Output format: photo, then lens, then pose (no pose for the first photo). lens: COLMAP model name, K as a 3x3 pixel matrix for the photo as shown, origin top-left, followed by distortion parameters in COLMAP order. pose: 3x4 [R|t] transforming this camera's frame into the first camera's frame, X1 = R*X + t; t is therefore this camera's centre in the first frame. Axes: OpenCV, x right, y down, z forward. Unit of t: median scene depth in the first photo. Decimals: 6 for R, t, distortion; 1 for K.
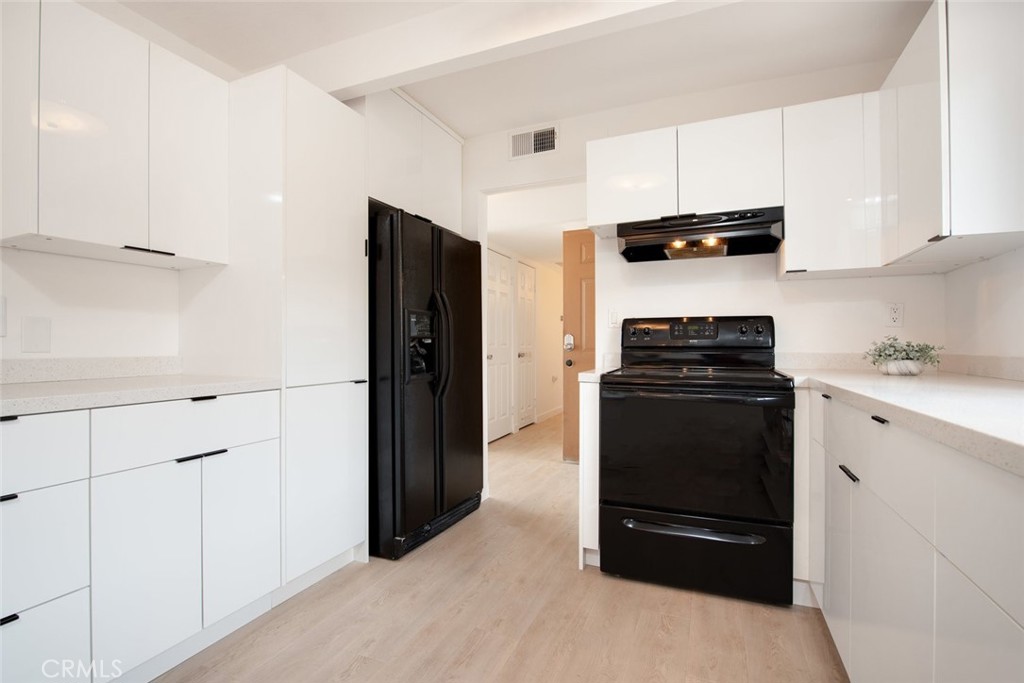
lens RADIAL K [[484.1, 0, 511.3], [0, 484.1, 341.8], [0, 0, 1]] dist [0.005616, 0.001462]
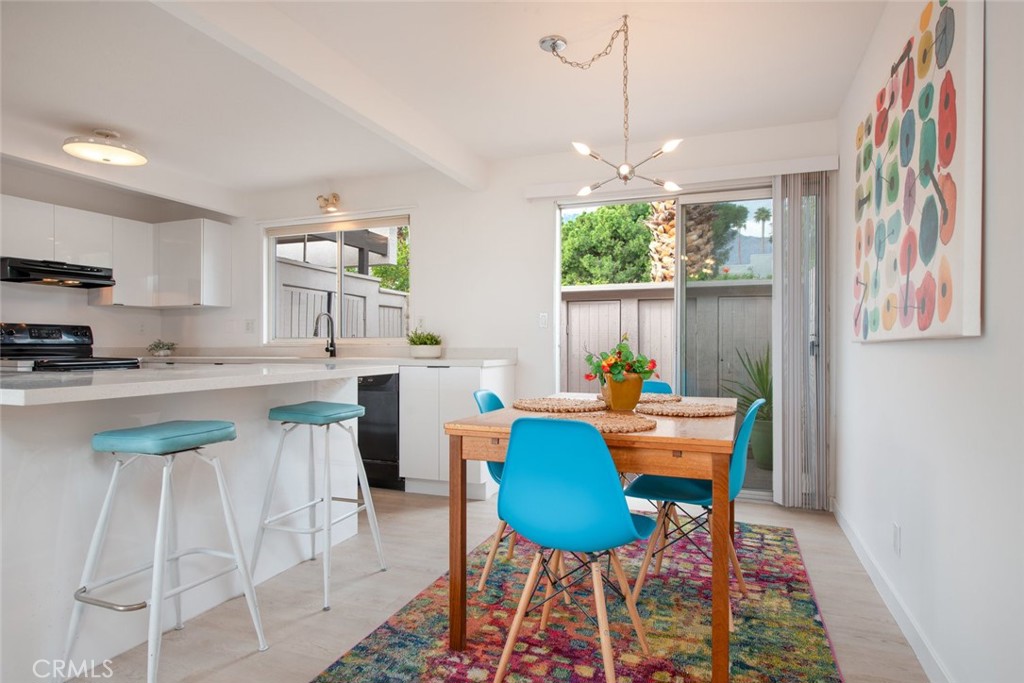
lens RADIAL K [[576.6, 0, 511.6], [0, 576.6, 343.5], [0, 0, 1]] dist [0.001046, 0.000040]
pose [[-0.036689, 0.001785, 0.999325, -1.625640], [-0.001926, 0.999996, -0.001857, 0.008088], [-0.999325, -0.001993, -0.036685, -0.435048]]
